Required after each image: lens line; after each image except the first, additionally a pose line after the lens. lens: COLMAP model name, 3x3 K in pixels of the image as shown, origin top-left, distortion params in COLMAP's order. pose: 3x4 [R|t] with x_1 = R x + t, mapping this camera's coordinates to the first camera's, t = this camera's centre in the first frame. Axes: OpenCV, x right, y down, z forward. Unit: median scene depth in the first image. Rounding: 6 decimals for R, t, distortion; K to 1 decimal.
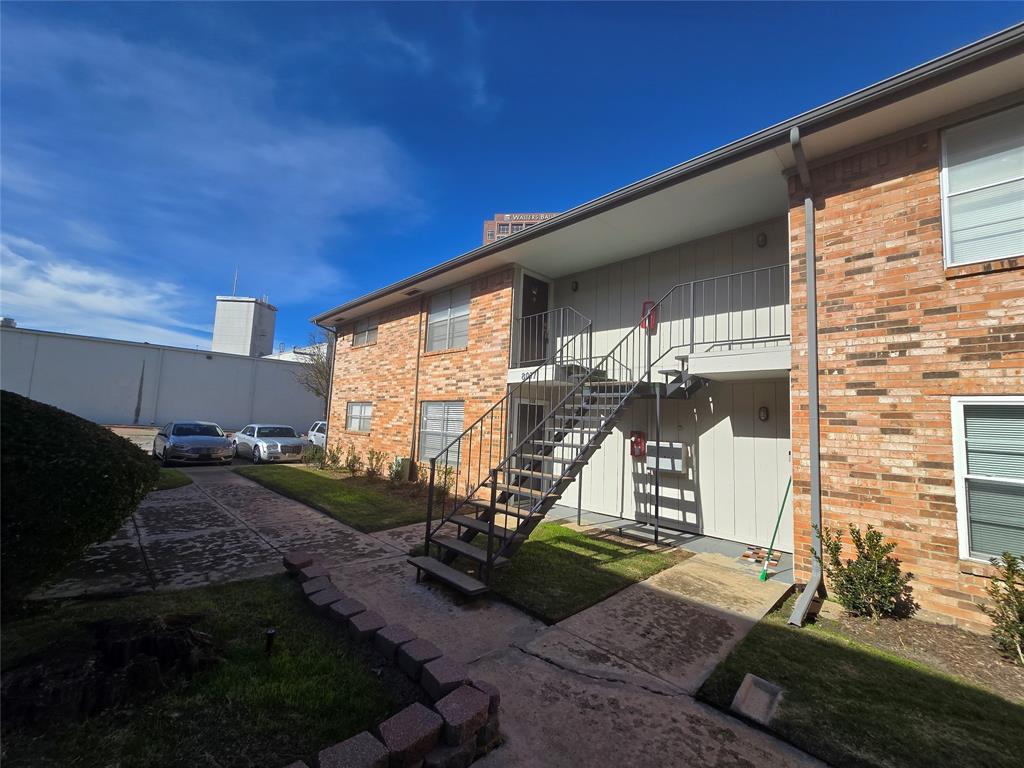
lens RADIAL K [[418.2, 0, 513.4], [0, 418.2, 384.3], [0, 0, 1]] dist [-0.002386, -0.001018]
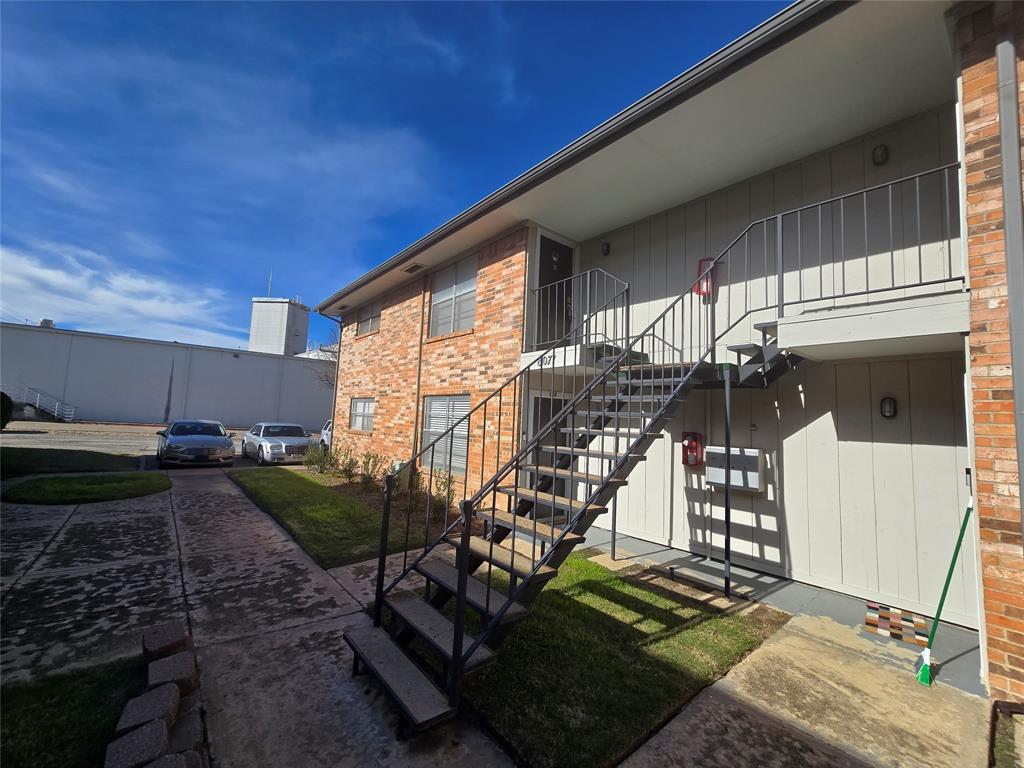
lens RADIAL K [[418.2, 0, 514.5], [0, 418.2, 386.5], [0, 0, 1]] dist [-0.002386, -0.001018]
pose [[0.997333, -0.006901, -0.072658, 0.040769], [0.007644, 0.999921, 0.009957, 0.023507], [0.072584, -0.010486, 0.997307, 0.268608]]
